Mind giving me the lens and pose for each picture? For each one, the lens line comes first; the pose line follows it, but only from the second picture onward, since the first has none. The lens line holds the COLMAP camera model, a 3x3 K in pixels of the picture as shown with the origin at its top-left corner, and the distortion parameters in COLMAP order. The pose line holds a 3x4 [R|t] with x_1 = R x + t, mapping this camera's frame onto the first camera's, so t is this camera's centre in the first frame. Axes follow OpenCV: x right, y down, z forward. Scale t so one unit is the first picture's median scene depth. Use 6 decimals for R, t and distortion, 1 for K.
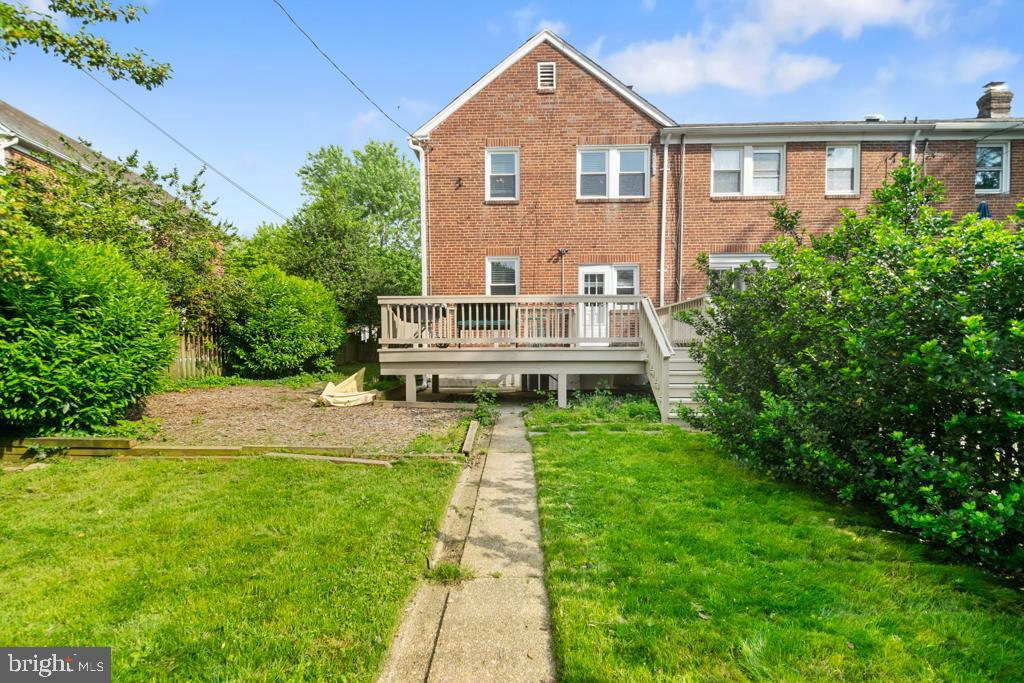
lens RADIAL K [[449.3, 0, 513.4], [0, 449.3, 390.5], [0, 0, 1]] dist [0.000421, -0.000029]
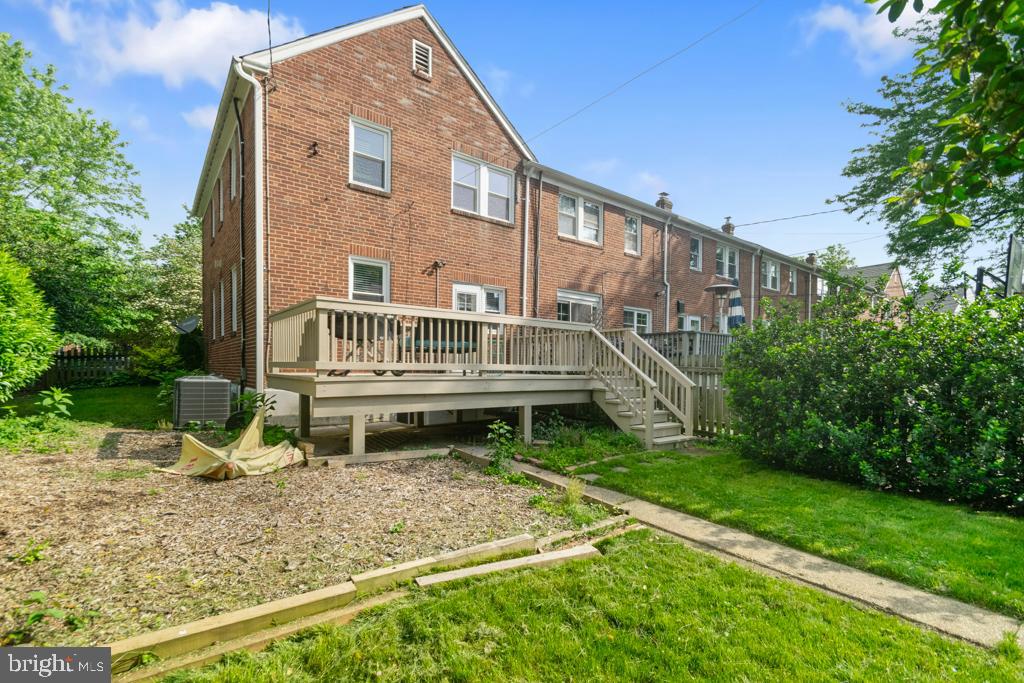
lens RADIAL K [[464.8, 0, 511.8], [0, 464.8, 393.9], [0, 0, 1]] dist [0.012220, -0.000027]
pose [[0.772728, -0.021282, 0.634380, -0.373097], [0.046479, 0.998652, -0.023112, -0.029845], [-0.633033, 0.047345, 0.772676, 0.227387]]
